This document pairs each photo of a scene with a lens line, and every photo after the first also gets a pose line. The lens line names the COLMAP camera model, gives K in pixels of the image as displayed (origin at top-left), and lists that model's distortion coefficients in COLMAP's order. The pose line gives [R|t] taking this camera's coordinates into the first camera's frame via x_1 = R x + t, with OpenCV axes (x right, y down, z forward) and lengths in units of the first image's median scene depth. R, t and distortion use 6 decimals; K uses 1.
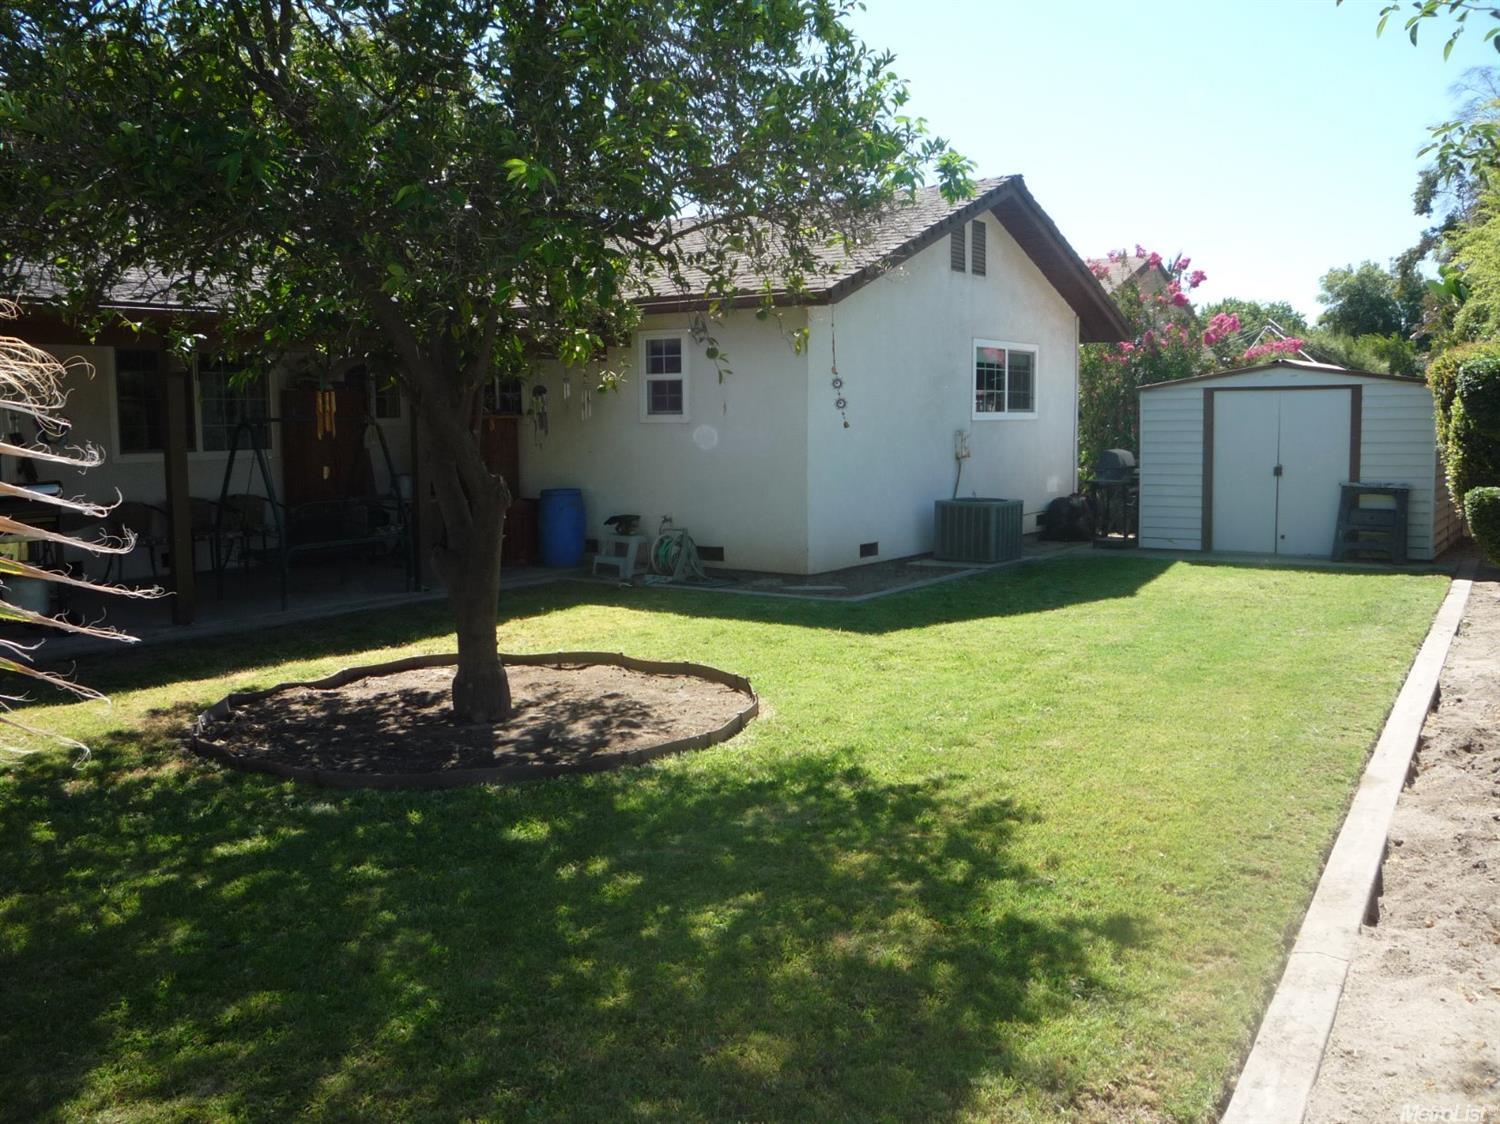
lens RADIAL K [[1300.6, 0, 749.2], [0, 1300.6, 558.5], [0, 0, 1]] dist [-0.058066, 0.025703]
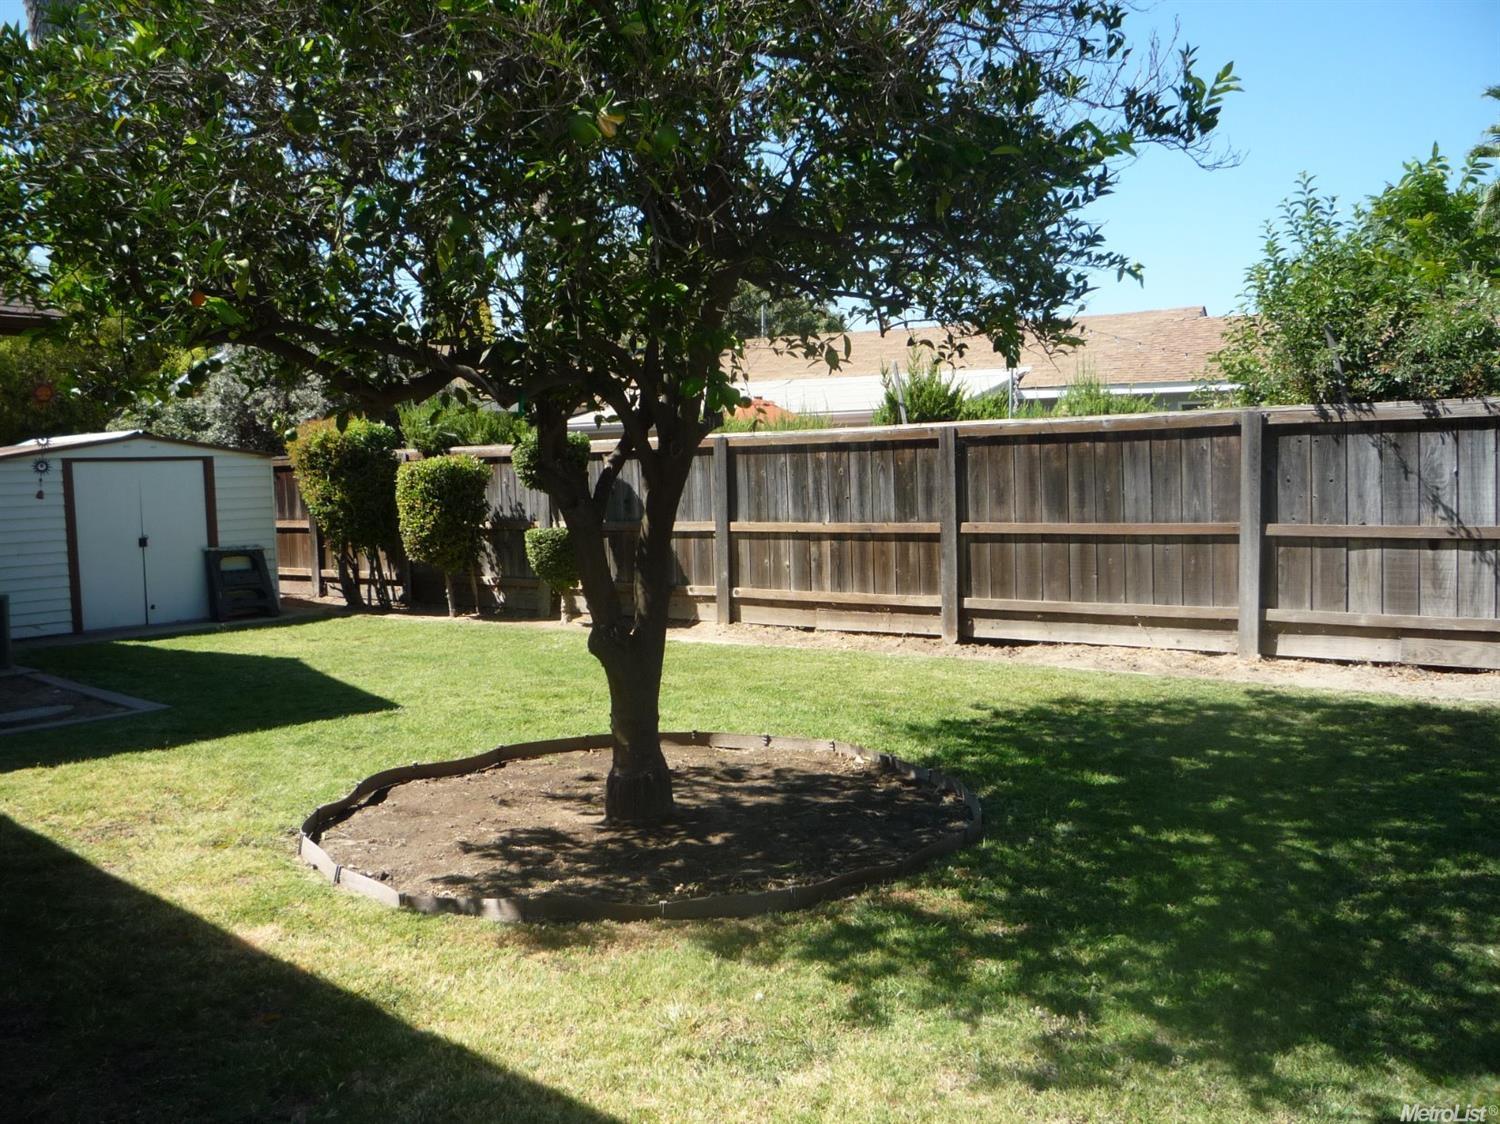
lens RADIAL K [[1300.6, 0, 744.7], [0, 1300.6, 559.4], [0, 0, 1]] dist [-0.058066, 0.025703]
pose [[0.126720, -0.058753, 0.990197, -1.058720], [0.129895, 0.990631, 0.042156, -0.073191], [-0.983397, 0.123280, 0.133165, 0.839489]]
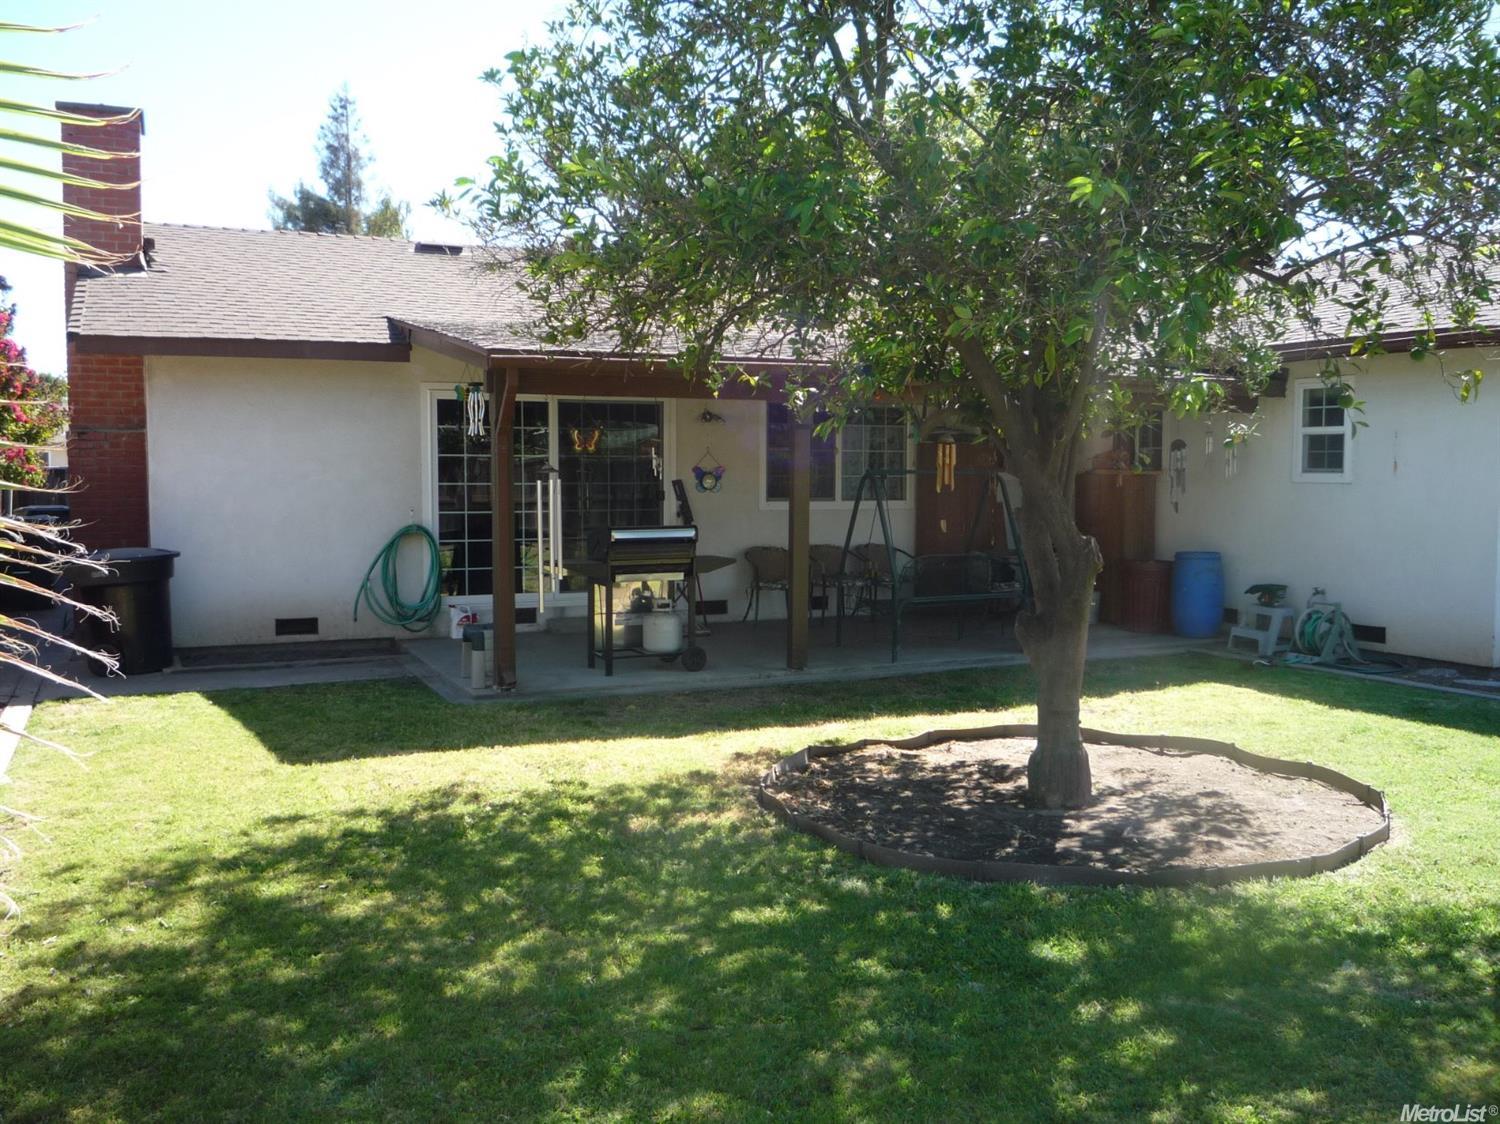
lens RADIAL K [[1300.6, 0, 753.4], [0, 1300.6, 567.6], [0, 0, 1]] dist [-0.058066, 0.025703]
pose [[0.875677, 0.047215, -0.480584, 0.038687], [-0.063449, 0.997830, -0.017579, -0.012576], [0.478711, 0.045886, 0.876773, 0.095030]]
